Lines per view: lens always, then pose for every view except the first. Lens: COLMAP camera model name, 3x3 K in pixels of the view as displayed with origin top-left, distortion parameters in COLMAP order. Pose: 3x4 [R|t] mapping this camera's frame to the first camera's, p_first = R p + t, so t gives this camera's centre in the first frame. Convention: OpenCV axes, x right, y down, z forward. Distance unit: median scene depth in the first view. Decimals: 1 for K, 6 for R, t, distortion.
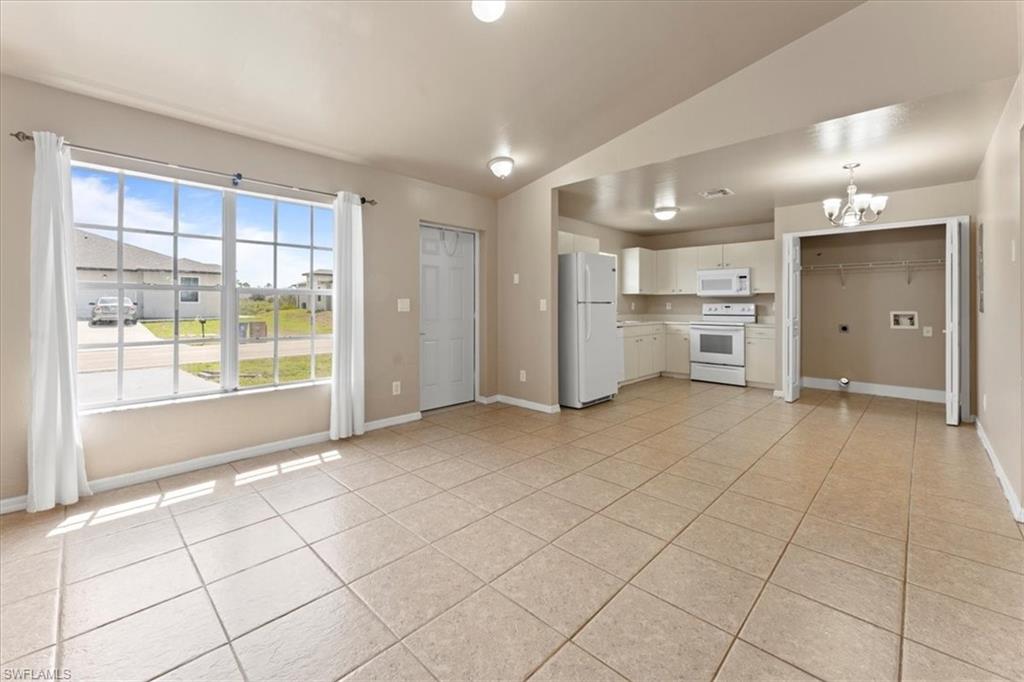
lens RADIAL K [[419.0, 0, 498.7], [0, 419.0, 304.8], [0, 0, 1]] dist [-0.001873, -0.001973]
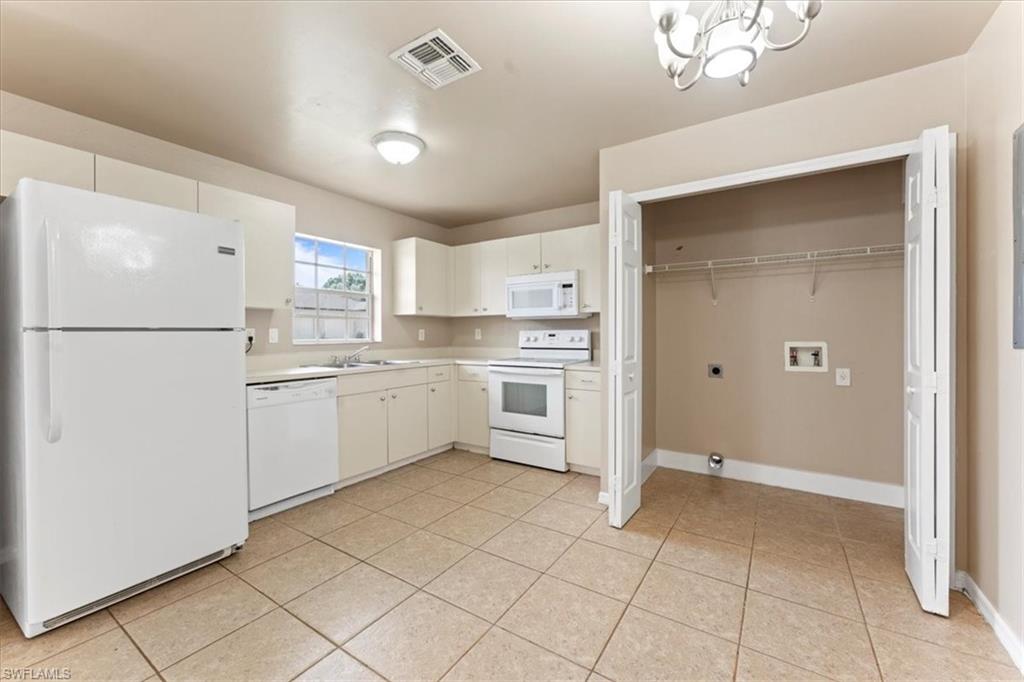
lens RADIAL K [[419.0, 0, 498.1], [0, 419.0, 333.0], [0, 0, 1]] dist [-0.001873, -0.001973]
pose [[0.980712, -0.005183, 0.195391, 0.371782], [0.004902, 0.999986, 0.001918, 0.000103], [-0.195398, -0.000923, 0.980724, 0.435519]]
